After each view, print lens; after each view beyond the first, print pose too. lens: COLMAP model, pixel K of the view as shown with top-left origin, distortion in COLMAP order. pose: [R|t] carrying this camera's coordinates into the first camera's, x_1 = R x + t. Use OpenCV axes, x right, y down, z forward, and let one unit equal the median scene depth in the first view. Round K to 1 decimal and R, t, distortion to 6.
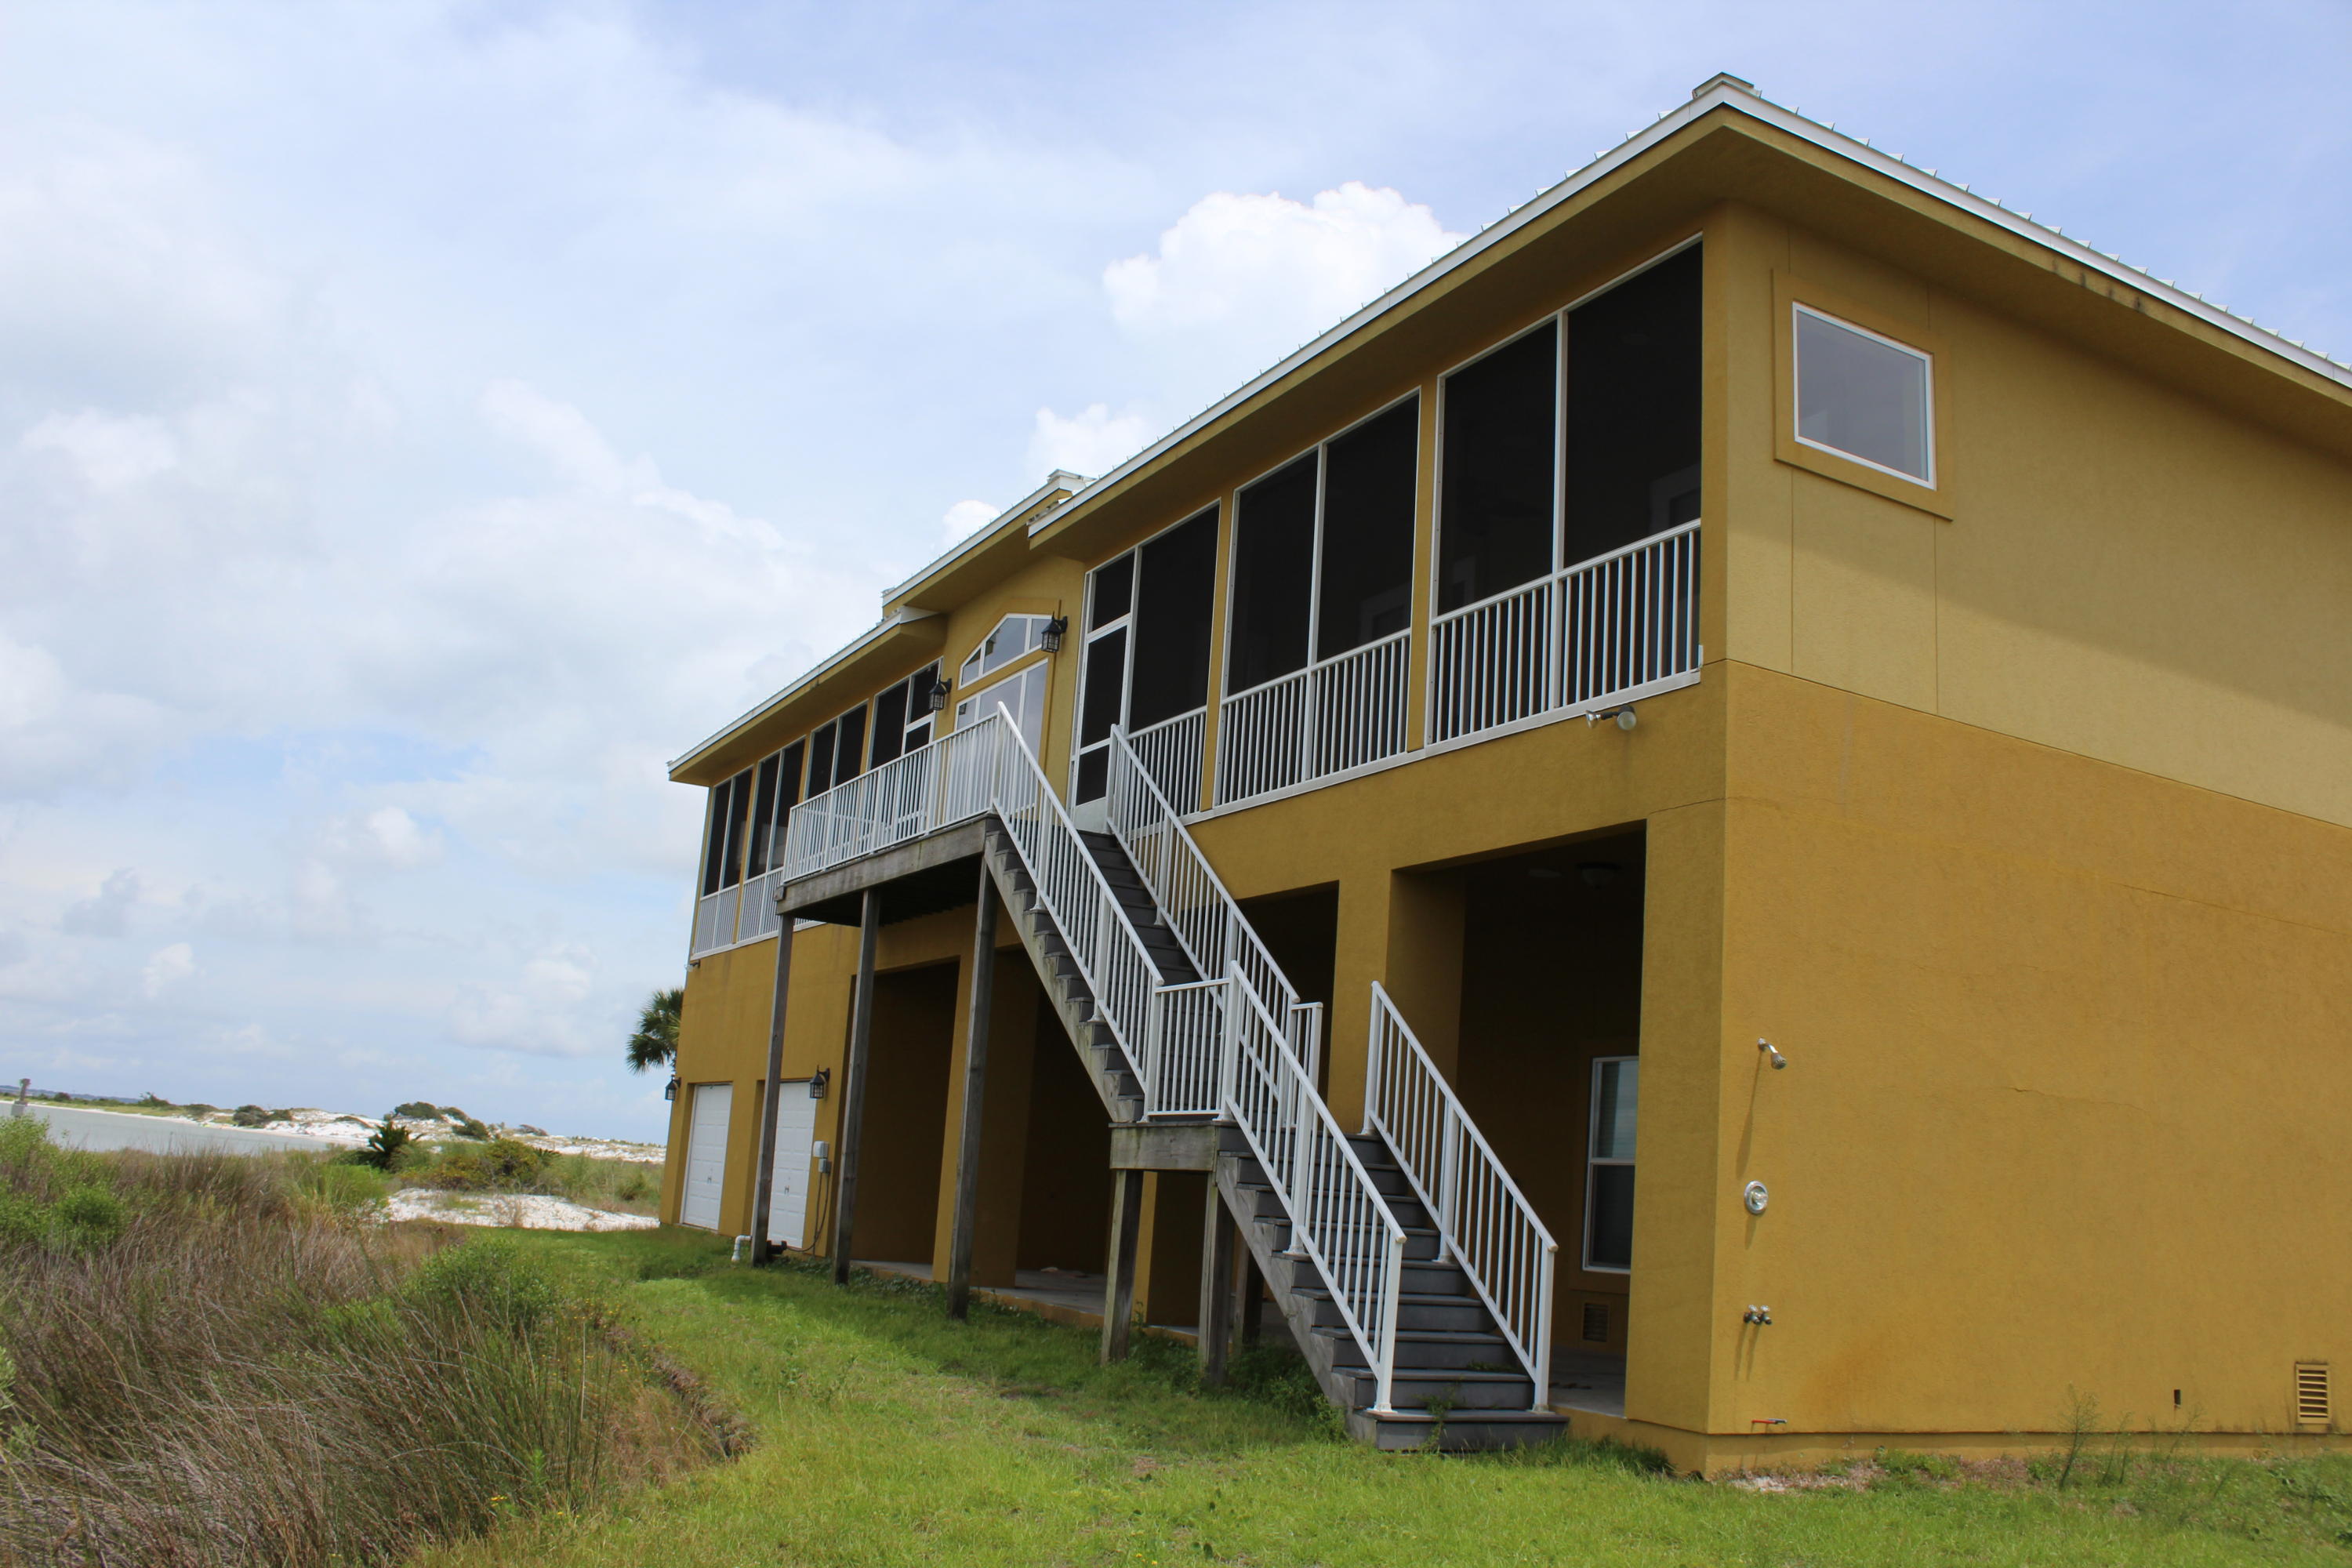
lens RADIAL K [[1947.7, 0, 1160.0], [0, 1947.7, 785.9], [0, 0, 1]] dist [-0.162151, 0.146483]
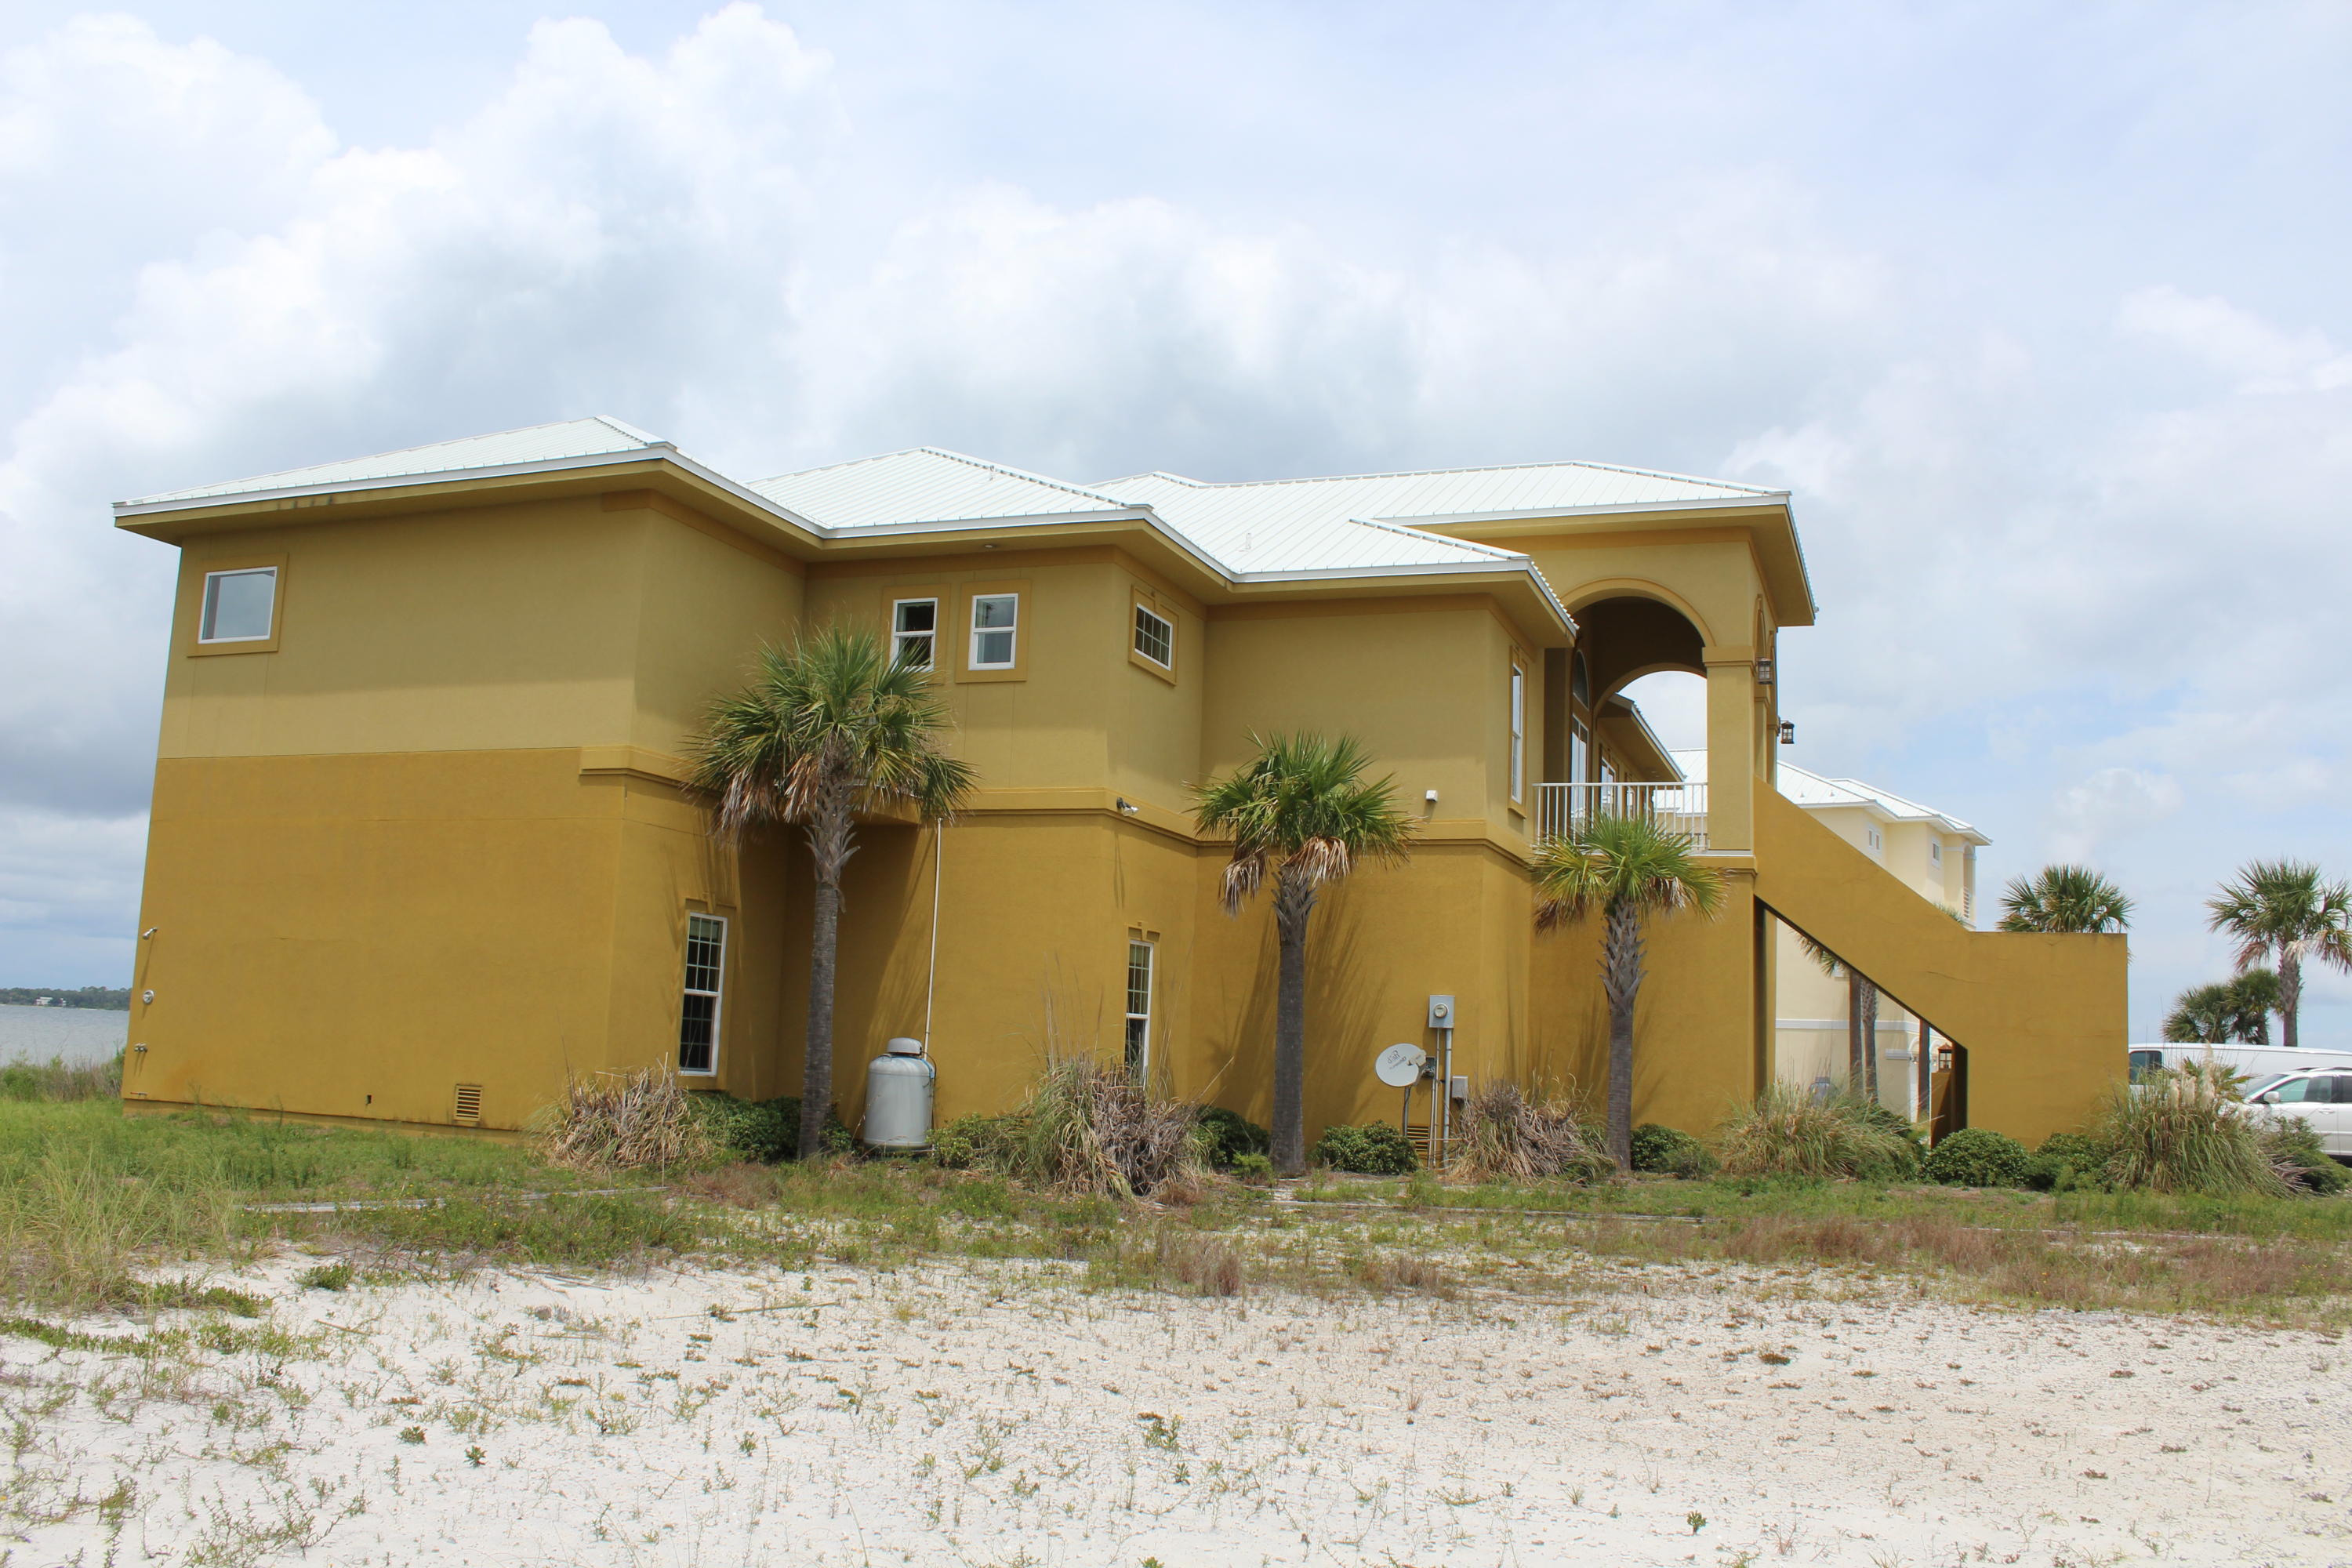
lens RADIAL K [[1947.7, 0, 1160.0], [0, 1947.7, 785.9], [0, 0, 1]] dist [-0.162151, 0.146483]
pose [[0.656654, -0.157333, -0.737599, 2.510376], [0.168354, 0.983899, -0.059991, 0.274242], [0.735161, -0.084784, 0.672569, 0.362234]]
